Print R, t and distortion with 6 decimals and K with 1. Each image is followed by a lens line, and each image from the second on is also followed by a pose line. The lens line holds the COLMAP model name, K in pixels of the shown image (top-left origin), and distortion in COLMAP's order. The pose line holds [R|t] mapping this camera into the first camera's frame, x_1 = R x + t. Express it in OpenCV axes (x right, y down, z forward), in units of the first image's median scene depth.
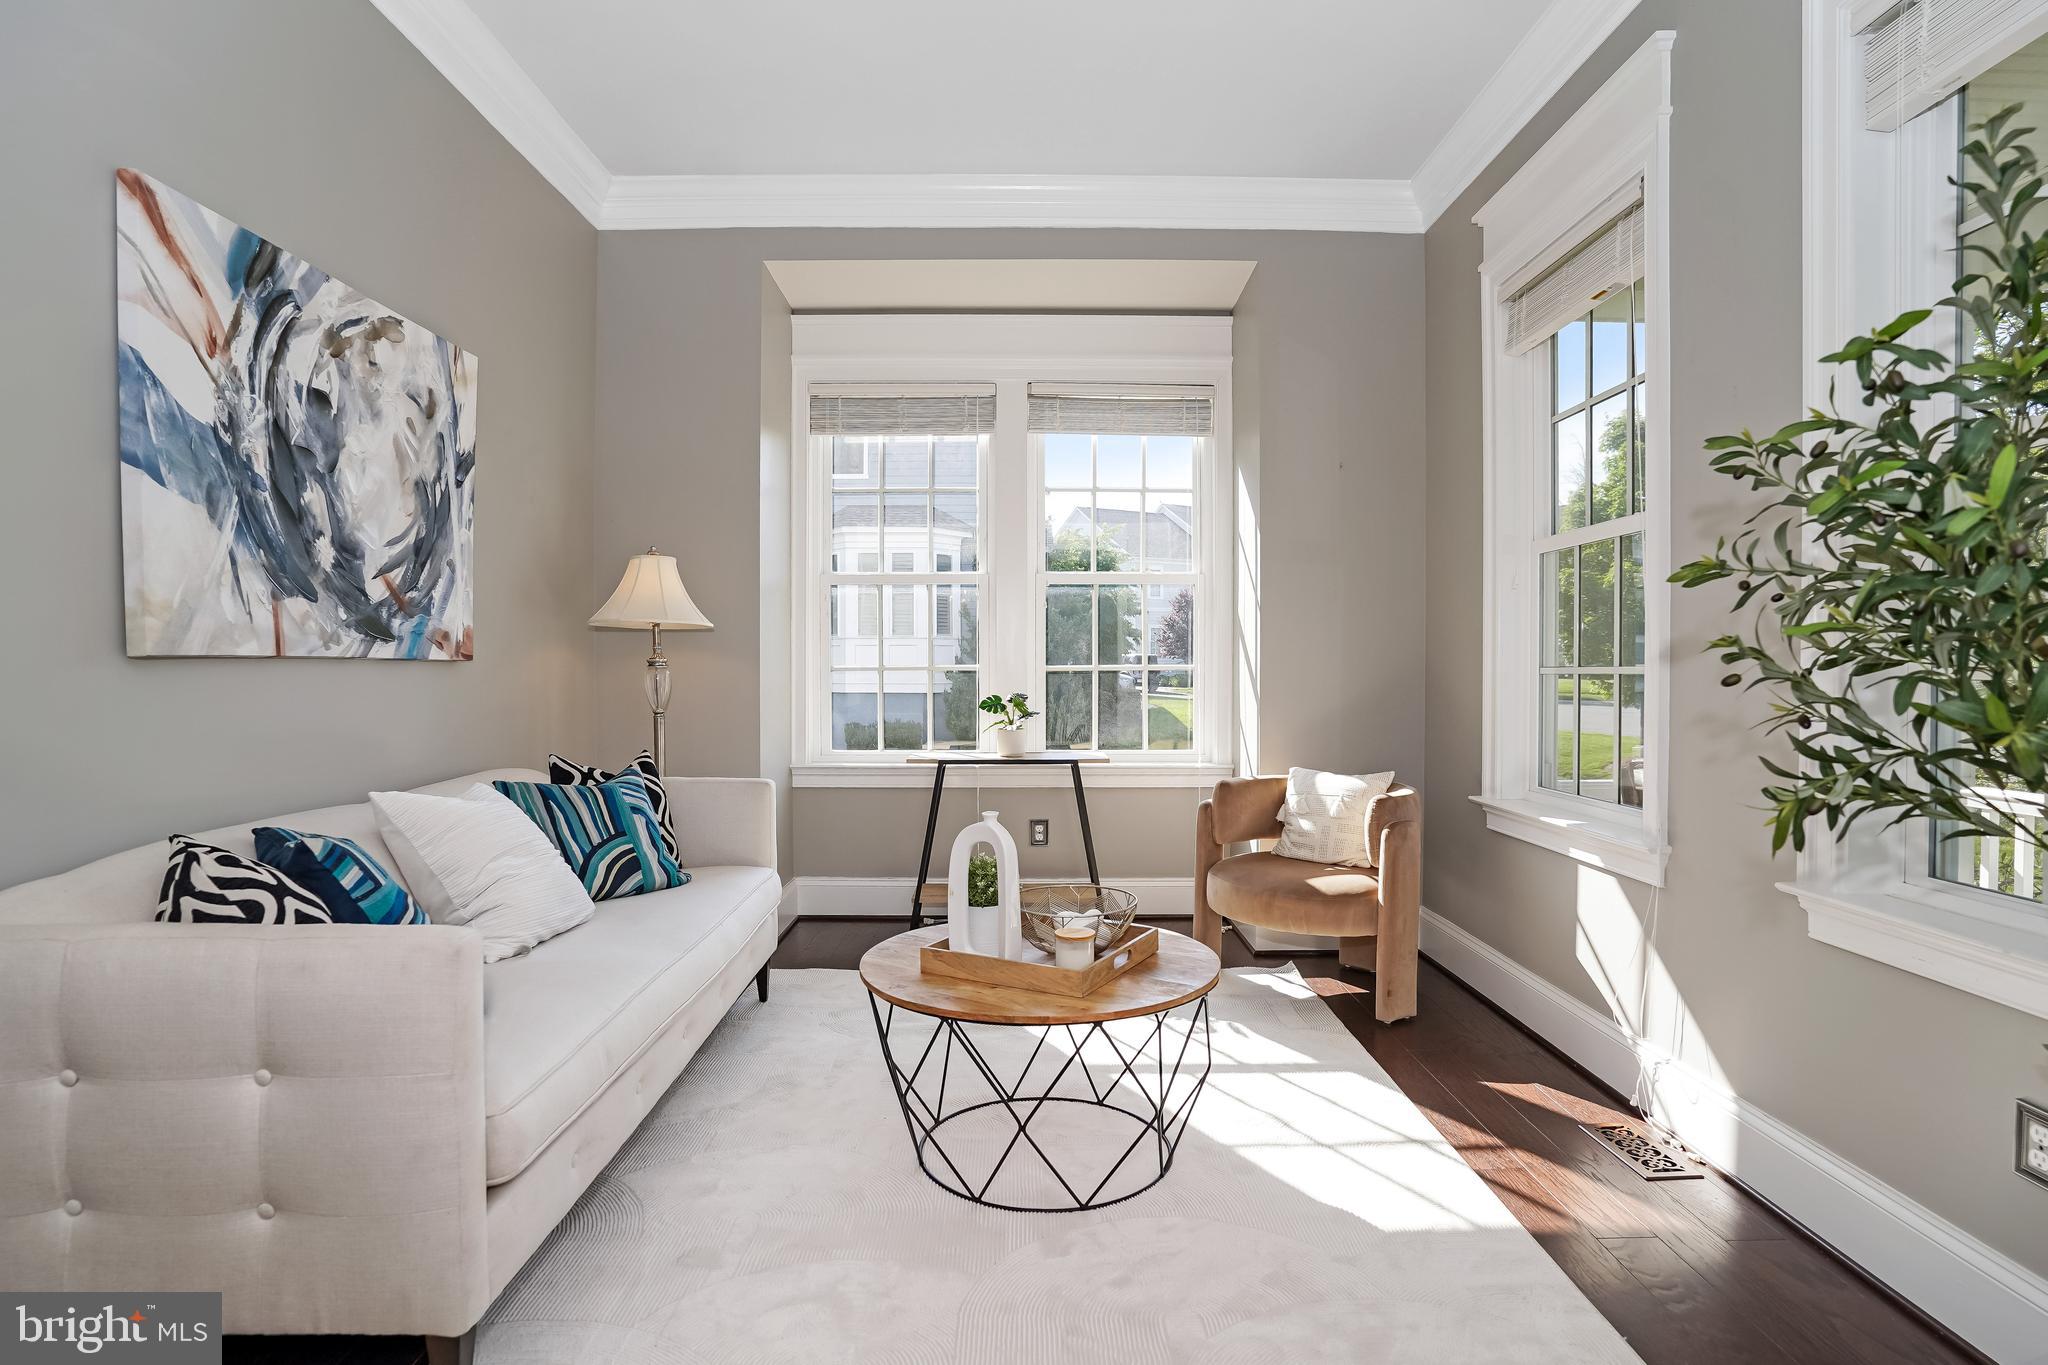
lens RADIAL K [[1067.3, 0, 1028.3], [0, 1067.3, 687.1], [0, 0, 1]] dist [-0.083946, 0.040565]
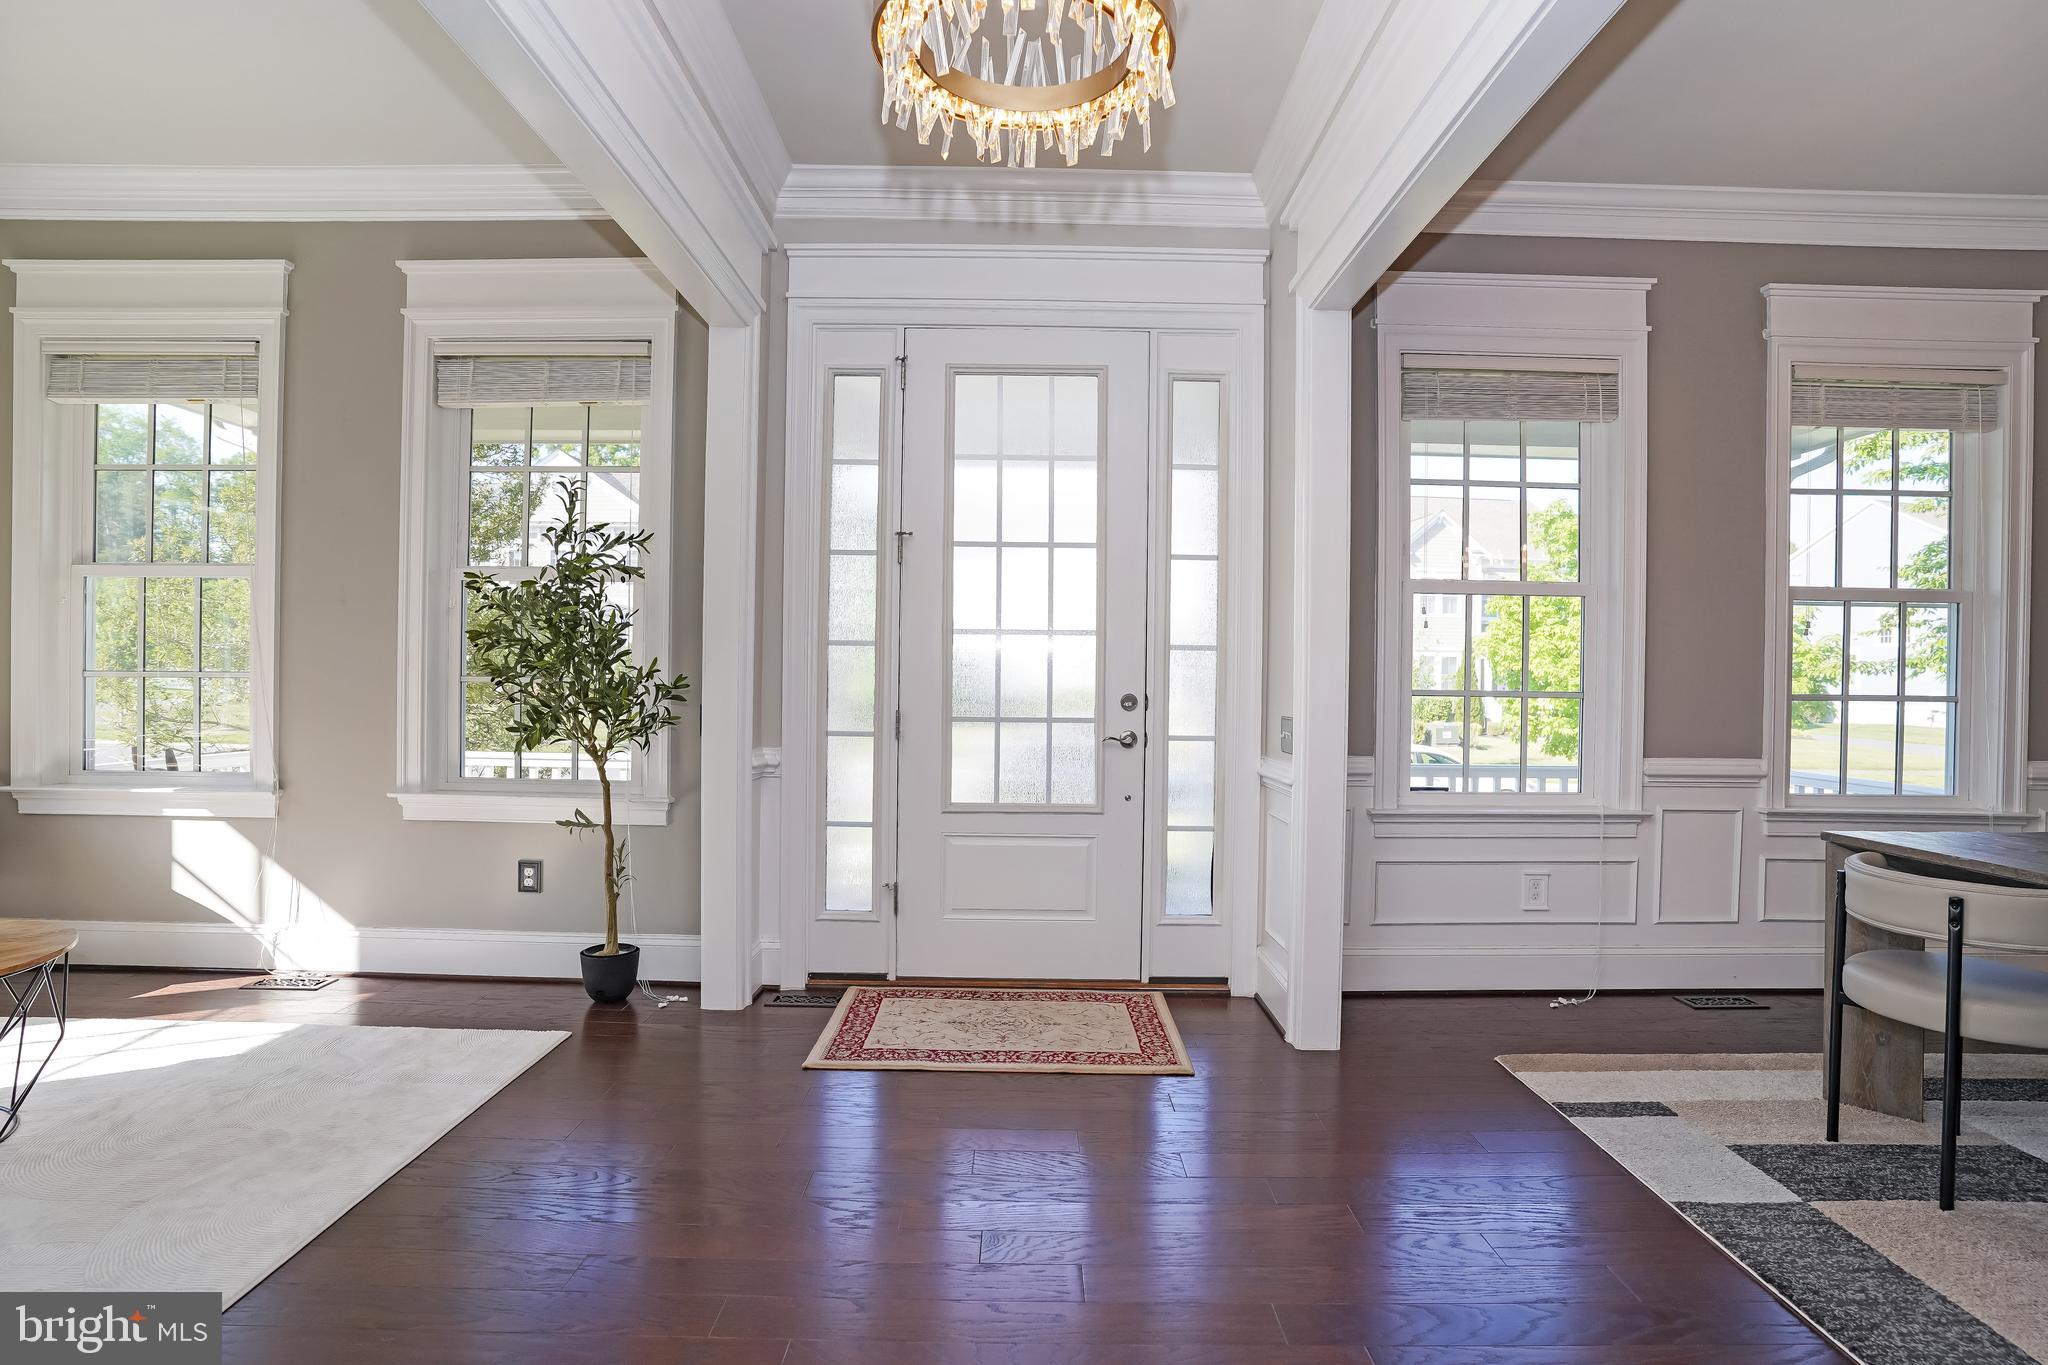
lens RADIAL K [[1046.5, 0, 1024.0], [0, 1046.5, 682.5], [0, 0, 1]] dist [-0.079275, 0.036240]
pose [[0.008980, -0.001135, 0.999959, -0.898202], [0.003982, 0.999991, 0.001100, -0.002672], [-0.999952, 0.003972, 0.008985, -0.112847]]
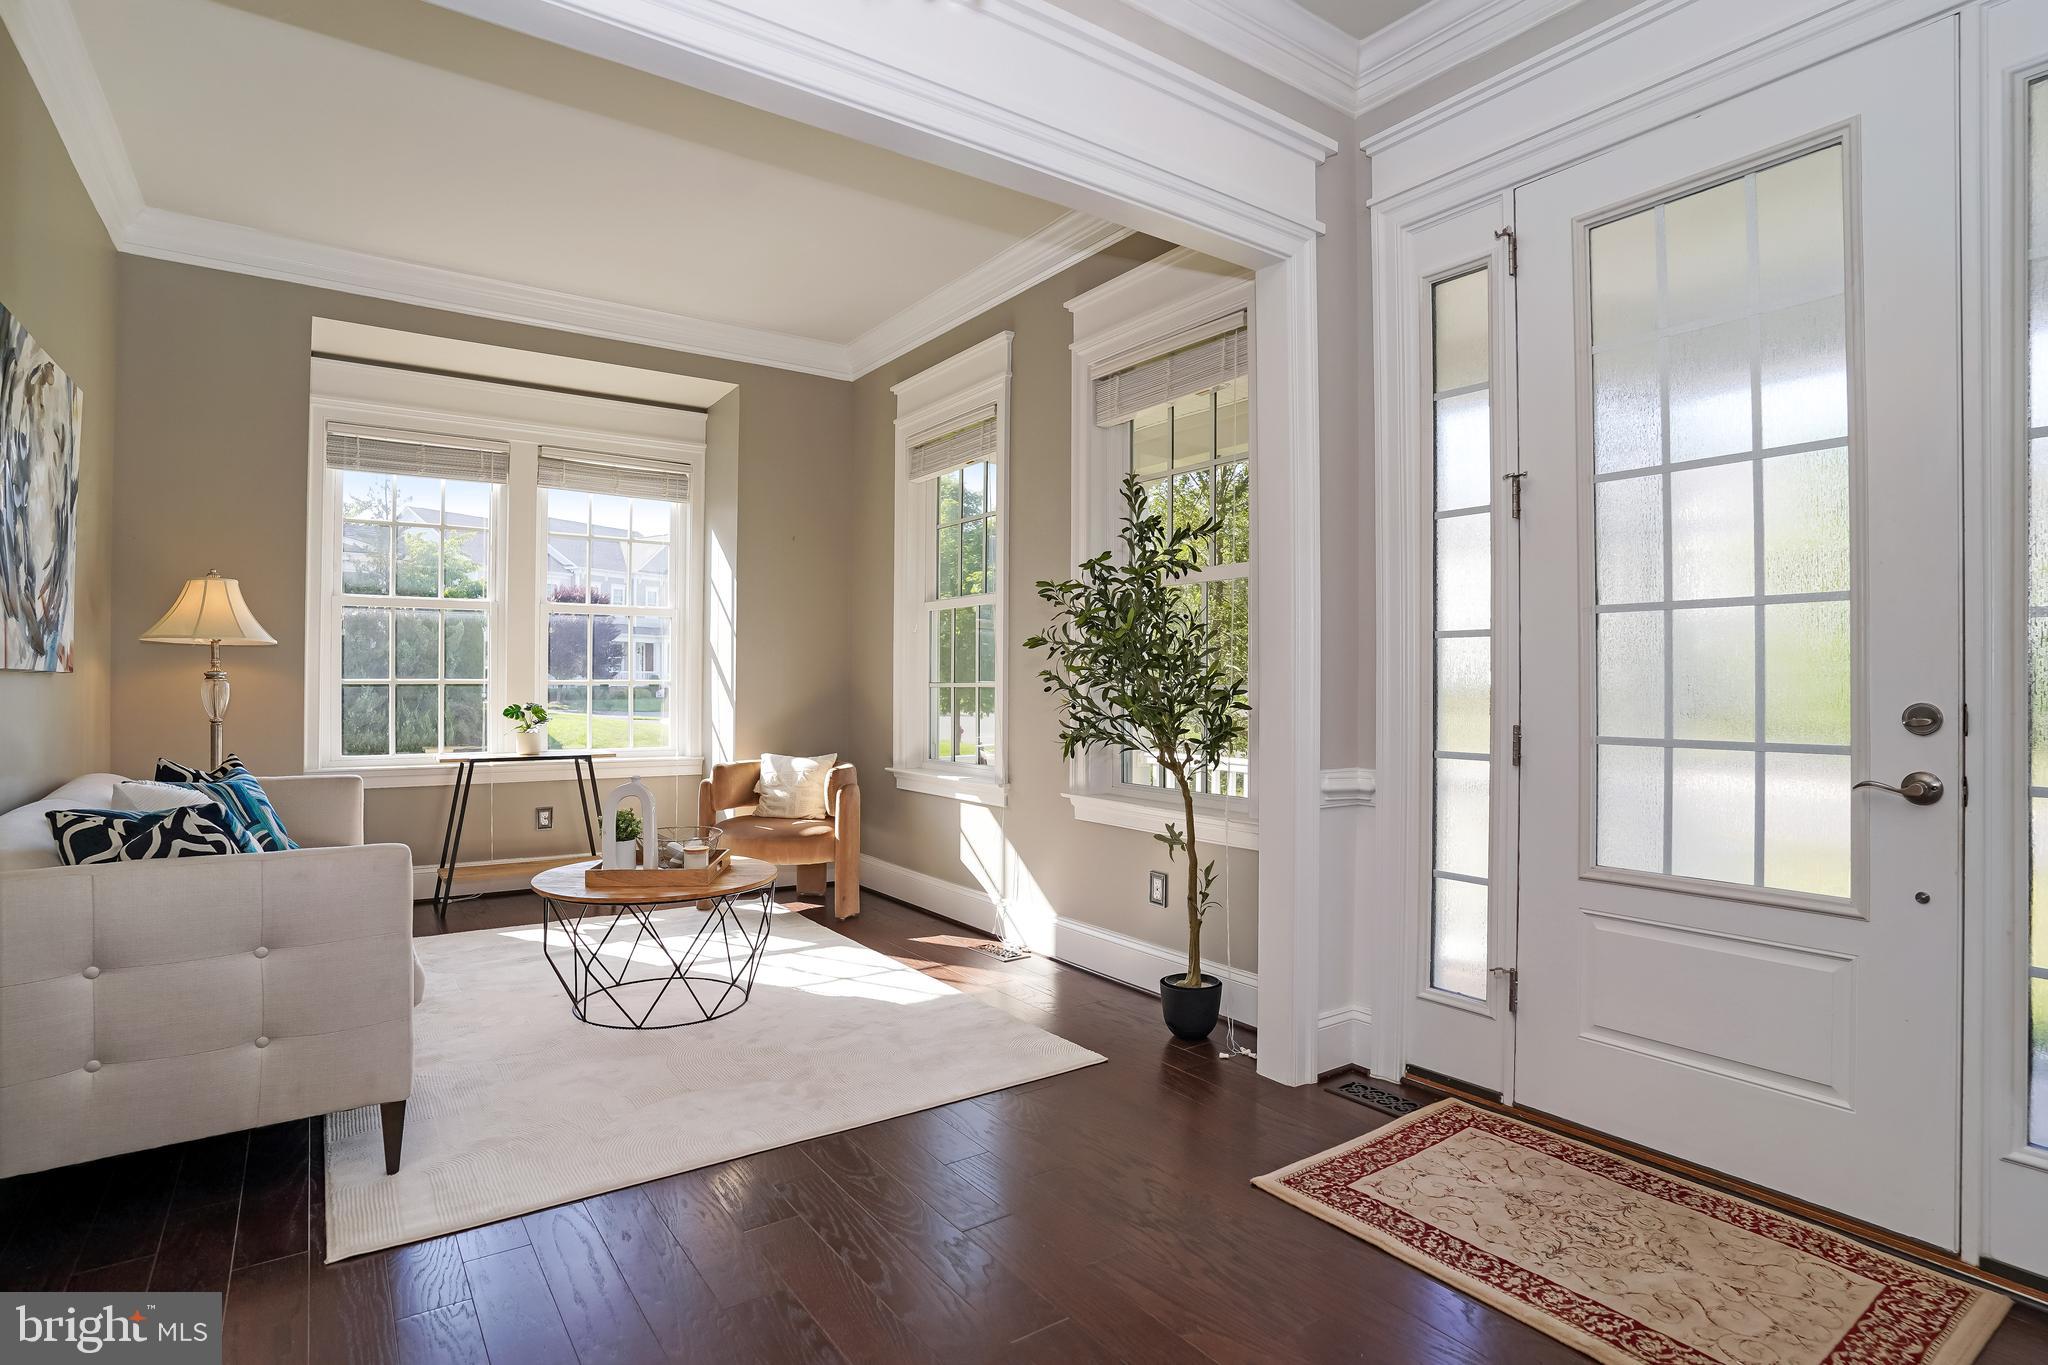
lens RADIAL K [[1034.5, 0, 1024.0], [0, 1034.5, 682.5], [0, 0, 1]] dist [-0.076883, 0.031560]
pose [[0.822362, 0.004114, 0.568949, -0.382546], [0.006102, 0.999853, -0.016050, 0.008558], [-0.568932, 0.016671, 0.822216, -0.491589]]
